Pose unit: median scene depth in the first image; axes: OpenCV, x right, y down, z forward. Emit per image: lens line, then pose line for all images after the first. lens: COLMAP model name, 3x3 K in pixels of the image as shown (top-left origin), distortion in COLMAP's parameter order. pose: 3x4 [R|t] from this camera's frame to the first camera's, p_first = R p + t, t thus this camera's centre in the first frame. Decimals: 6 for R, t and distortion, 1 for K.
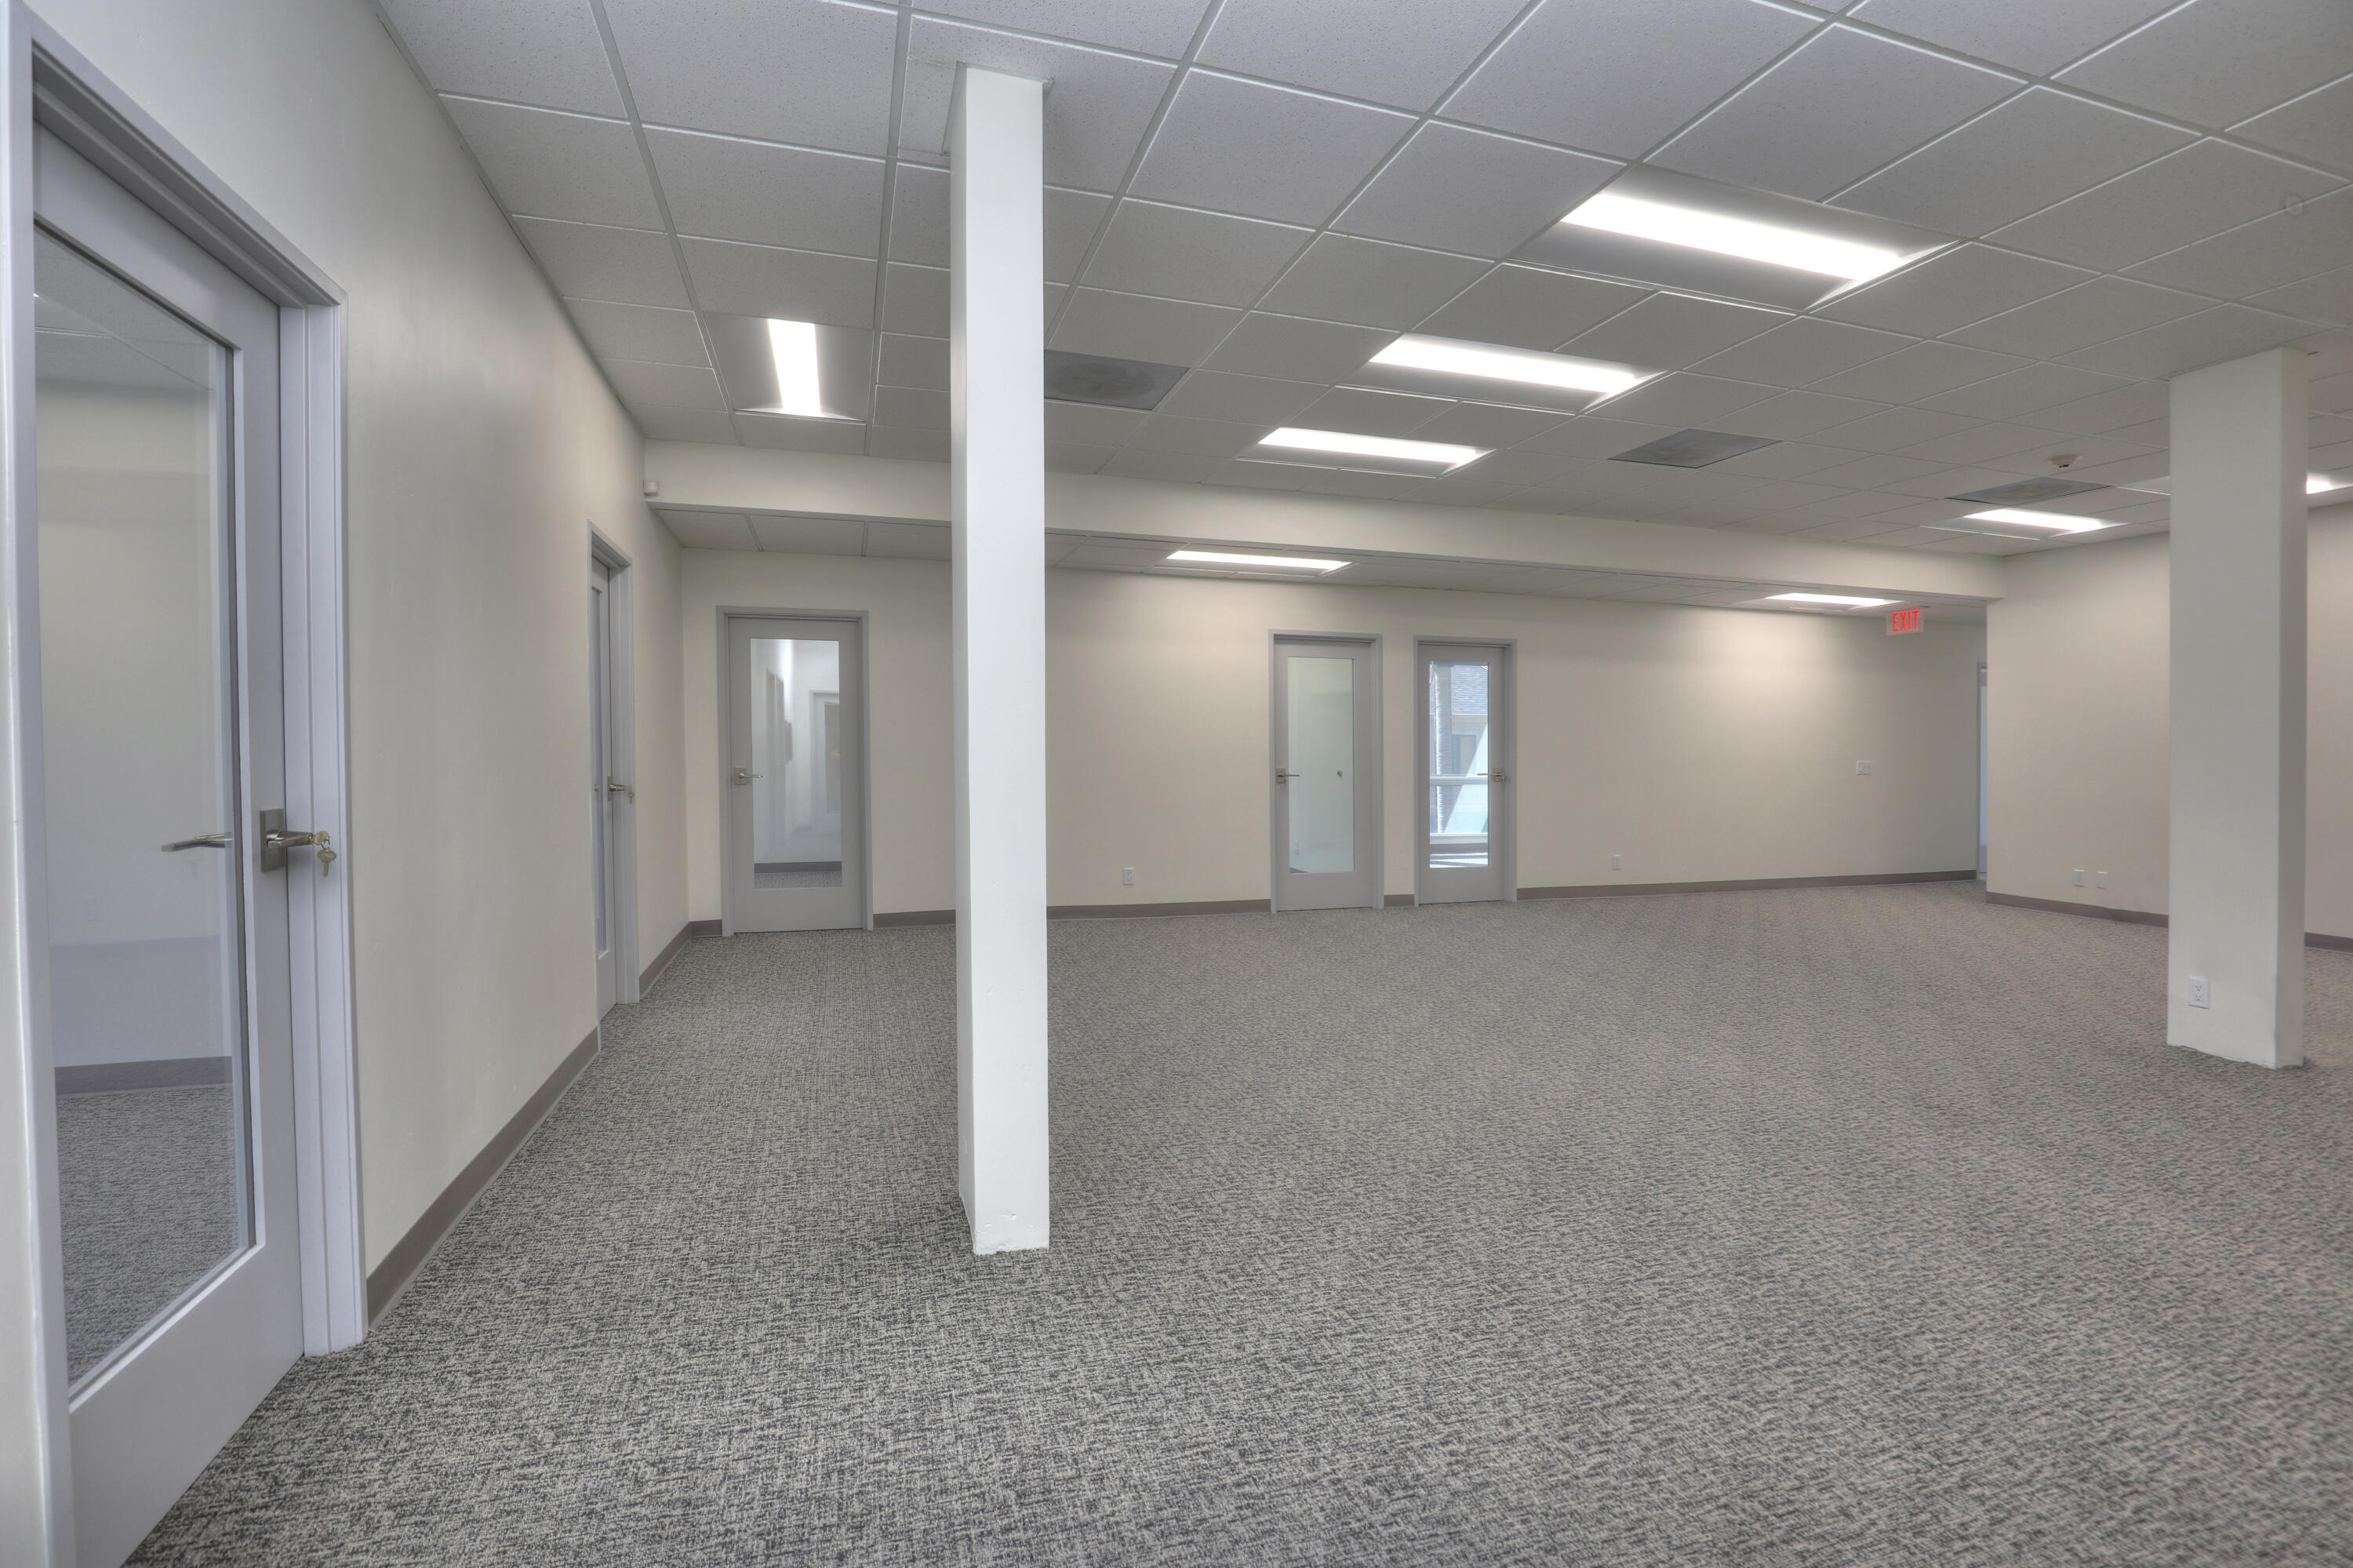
lens RADIAL K [[1044.1, 0, 1168.4], [0, 1044.1, 823.5], [0, 0, 1]] dist [-0.034005, 0.000018]
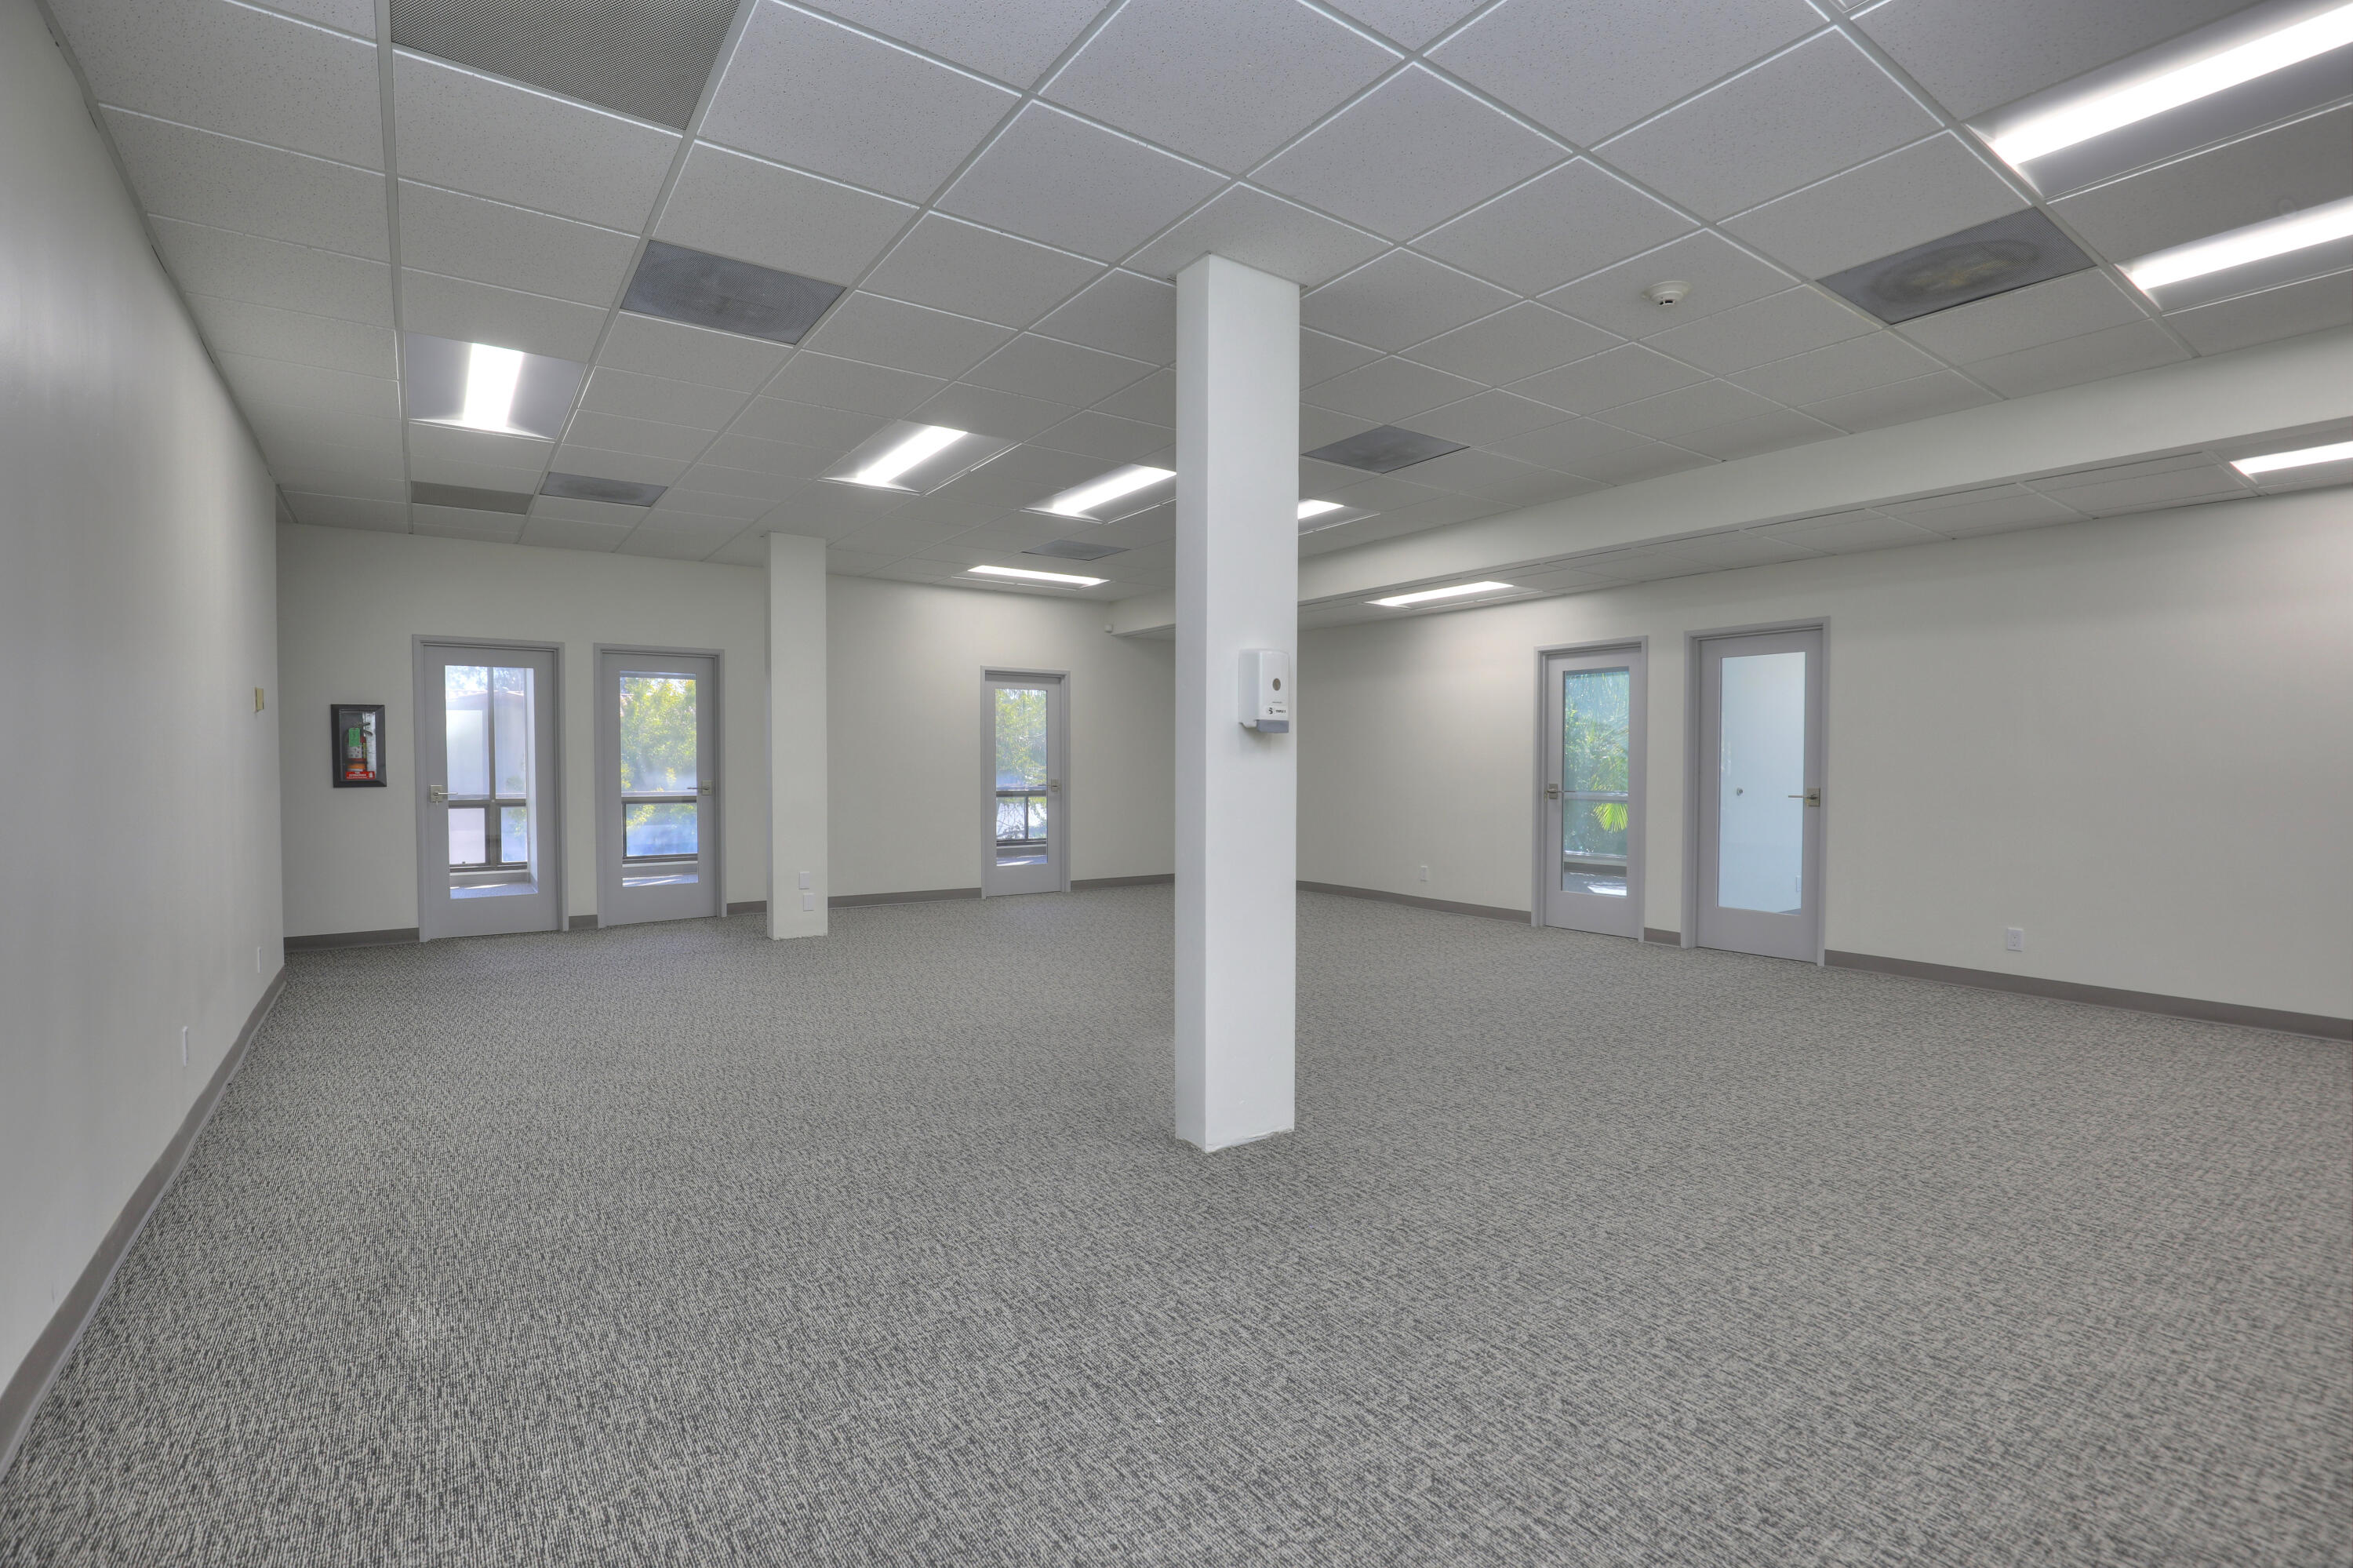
lens RADIAL K [[1087.3, 0, 1176.5], [0, 1087.3, 784.0], [0, 0, 1]] dist [0.029650, 0.000195]
pose [[0.332554, 0.014442, -0.942974, 0.929221], [-0.066315, 0.997766, -0.008106, -0.018568], [0.940750, 0.065229, 0.332768, 0.299028]]
